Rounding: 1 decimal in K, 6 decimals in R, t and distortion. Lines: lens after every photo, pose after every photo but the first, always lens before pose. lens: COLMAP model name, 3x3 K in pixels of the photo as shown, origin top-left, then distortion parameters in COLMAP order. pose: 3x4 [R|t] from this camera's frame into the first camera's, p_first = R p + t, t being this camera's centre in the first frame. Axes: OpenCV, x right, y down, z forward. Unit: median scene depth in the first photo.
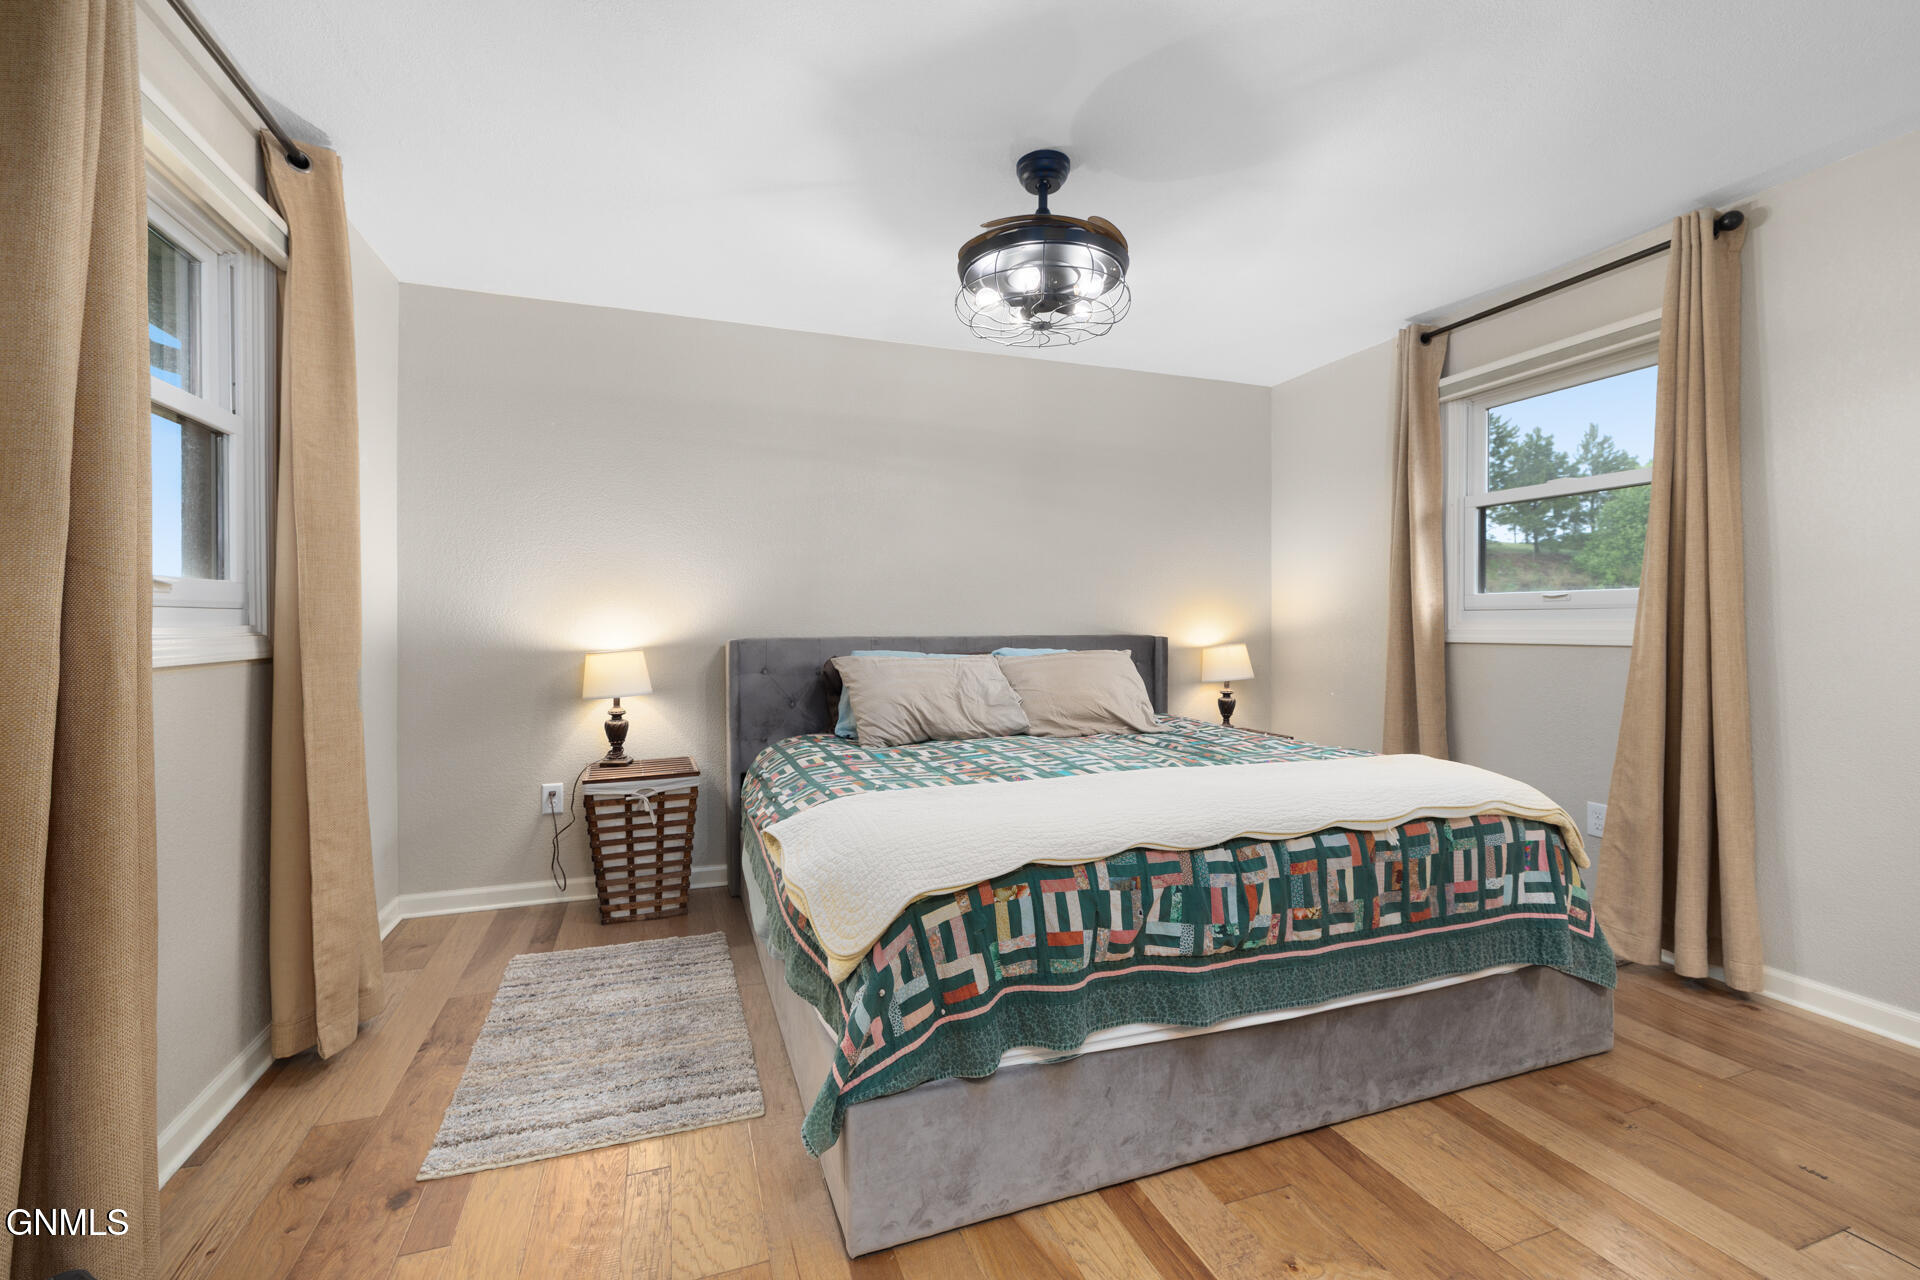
lens RADIAL K [[808.5, 0, 957.9], [0, 808.5, 631.0], [0, 0, 1]] dist [0.001770, 0.000174]
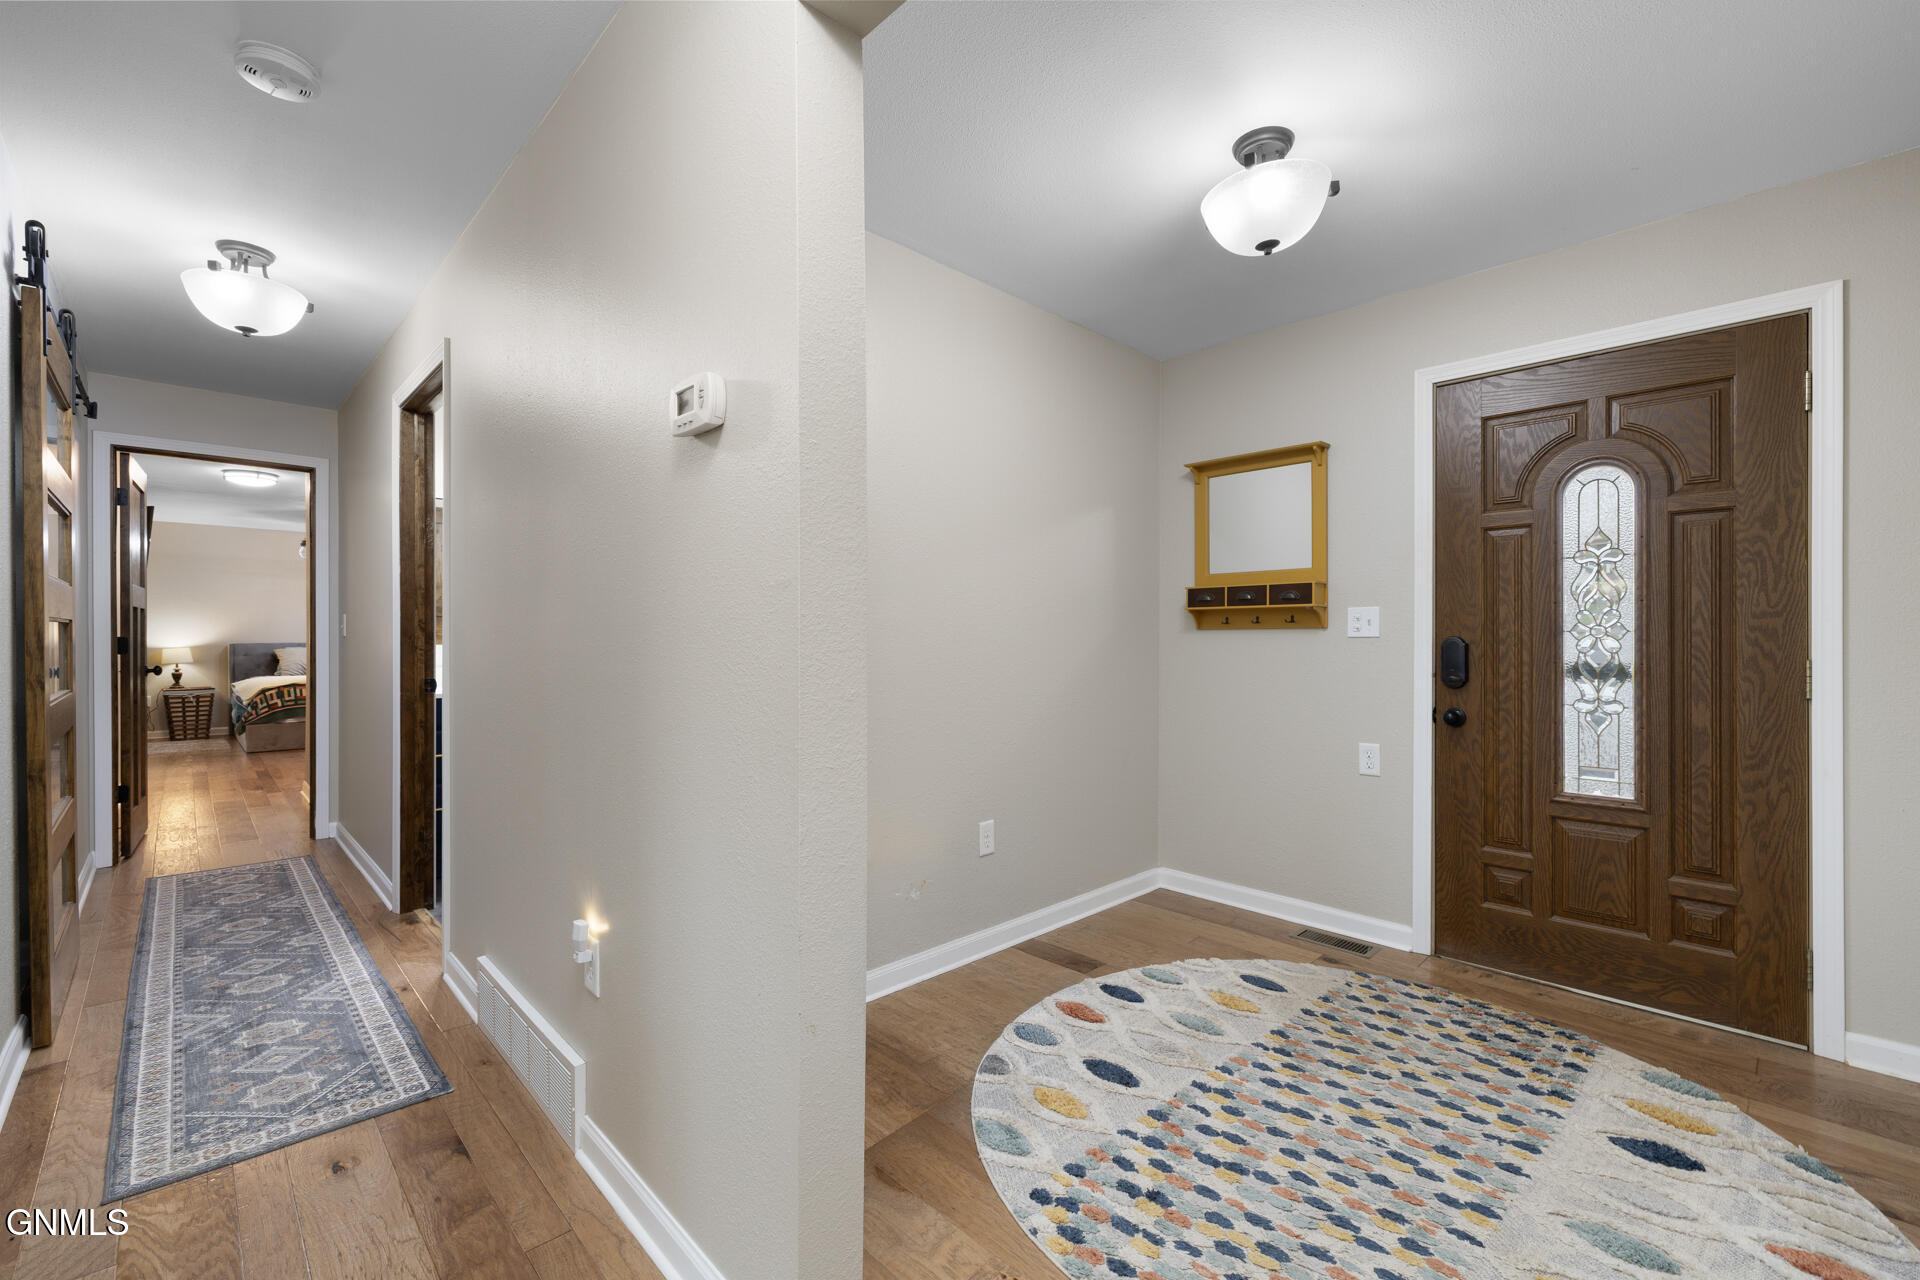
lens RADIAL K [[808.5, 0, 964.2], [0, 808.5, 635.0], [0, 0, 1]] dist [0.001770, 0.000174]
pose [[0.909442, 0.005181, 0.415798, 0.916872], [-0.000632, 0.999938, -0.011079, 0.010131], [-0.415830, 0.009813, 0.909389, -2.763346]]
